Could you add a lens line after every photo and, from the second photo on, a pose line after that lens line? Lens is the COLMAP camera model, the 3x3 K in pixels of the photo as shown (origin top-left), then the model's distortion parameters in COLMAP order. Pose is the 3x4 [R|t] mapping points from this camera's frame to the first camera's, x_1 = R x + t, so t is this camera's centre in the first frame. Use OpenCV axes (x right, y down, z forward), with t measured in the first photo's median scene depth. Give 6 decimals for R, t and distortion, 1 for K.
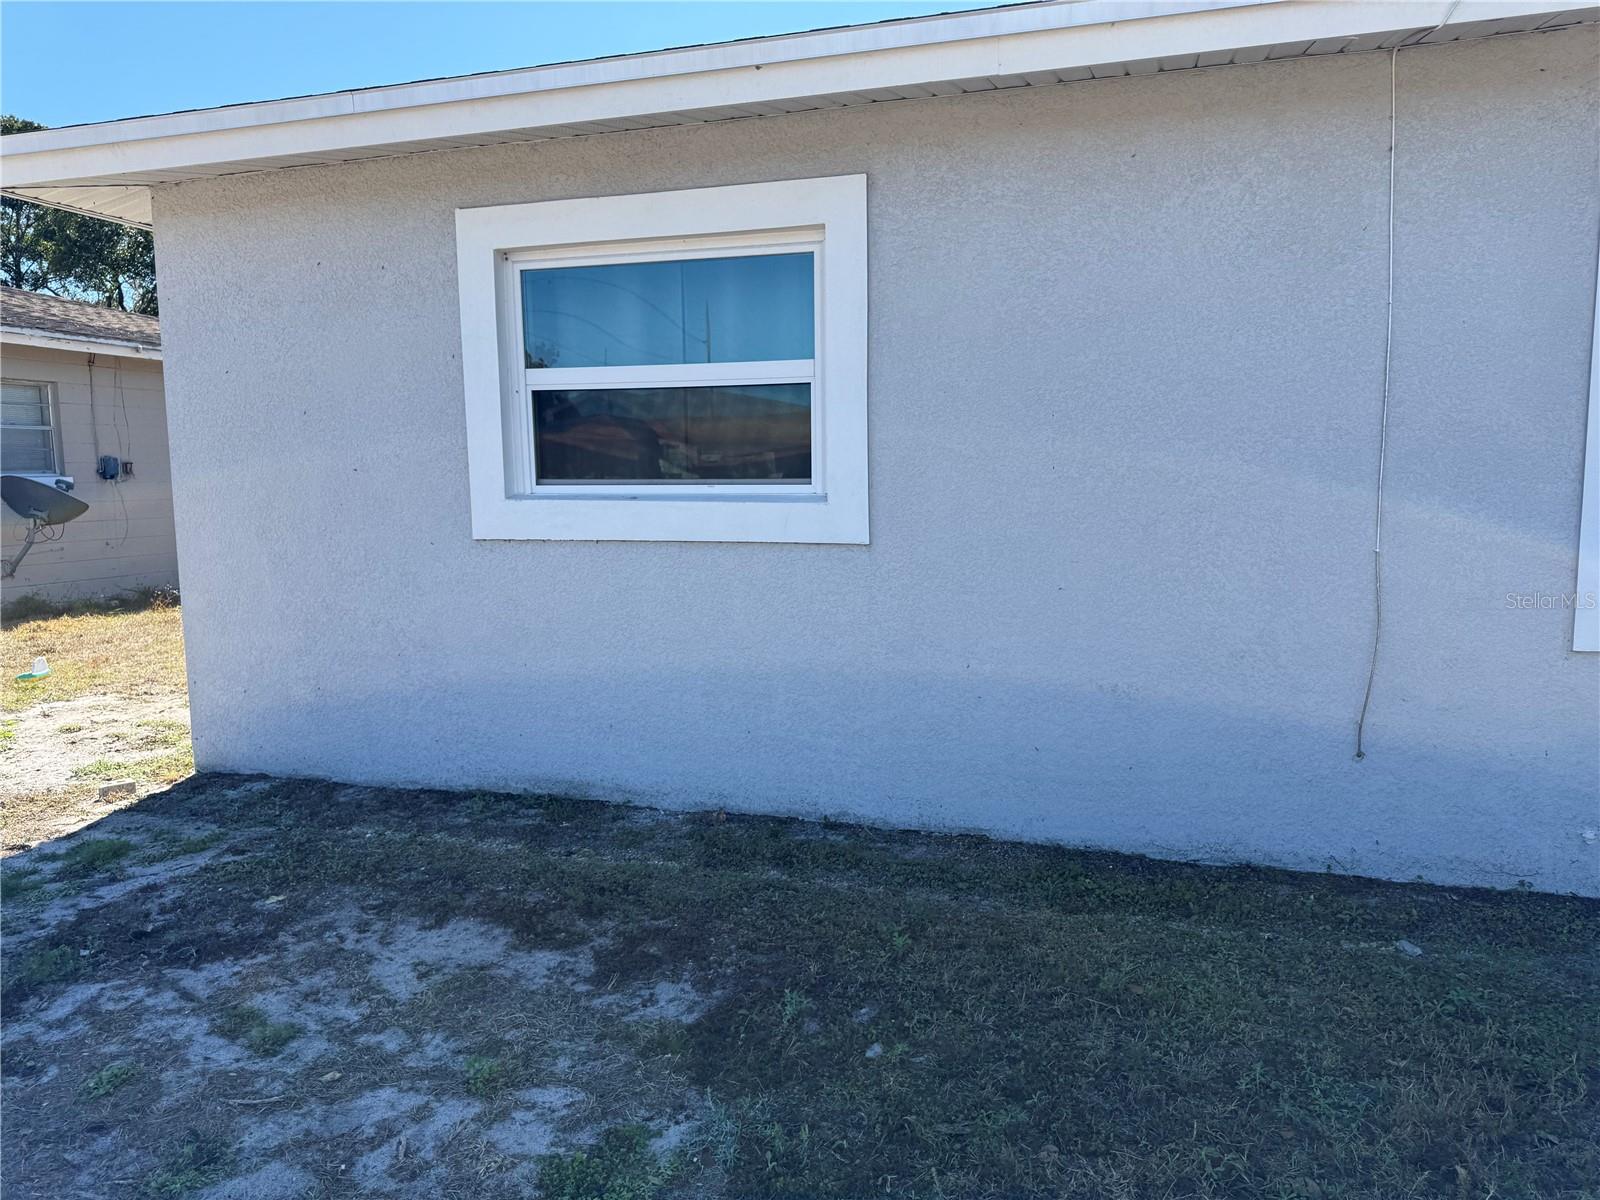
lens RADIAL K [[1131.4, 0, 806.0], [0, 1131.4, 592.1], [0, 0, 1]] dist [0.083230, -0.117358]
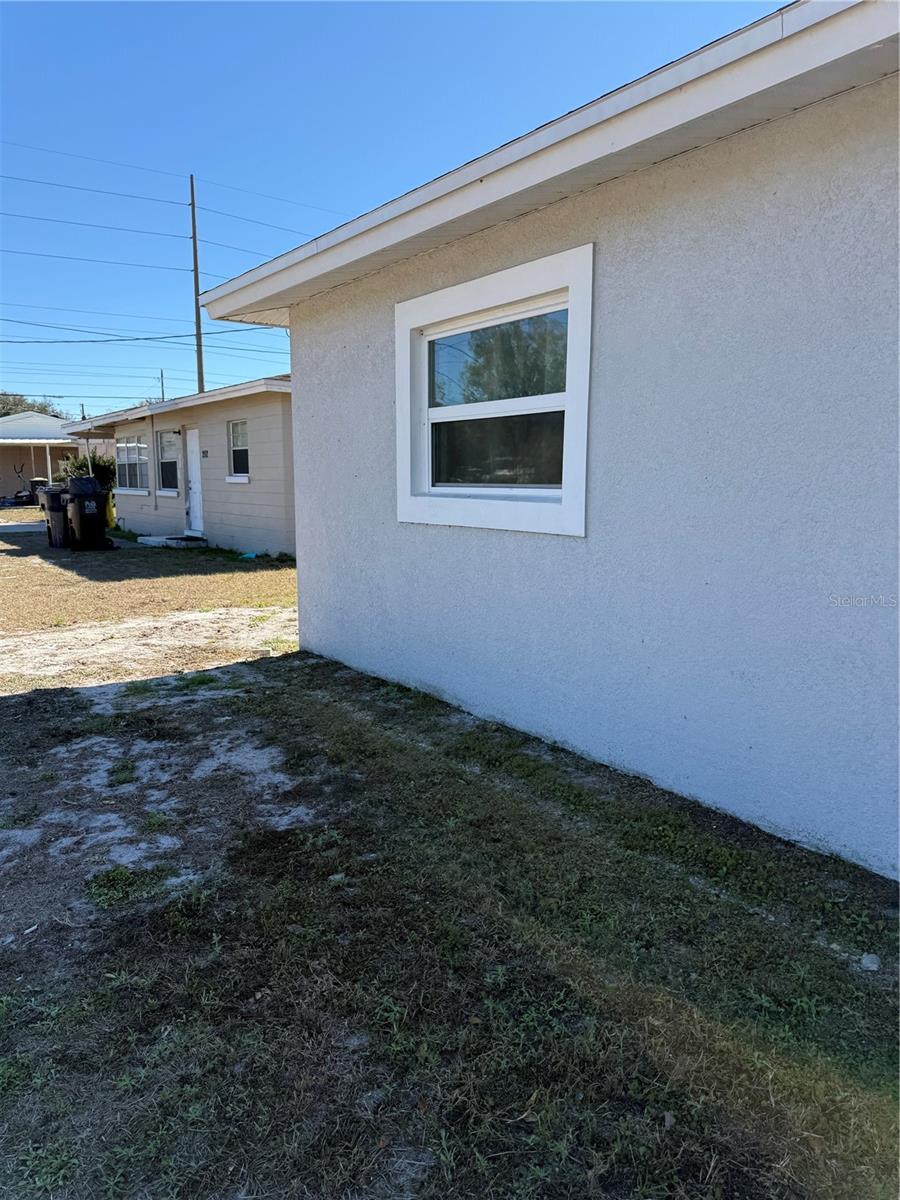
lens RADIAL K [[848.6, 0, 450.0], [0, 848.6, 600.0], [0, 0, 1]] dist [0.083230, -0.117358]
pose [[0.793401, 0.097953, -0.600766, 0.551612], [-0.073496, 0.995162, 0.065196, -0.024222], [0.604246, -0.007573, 0.796762, 0.148515]]
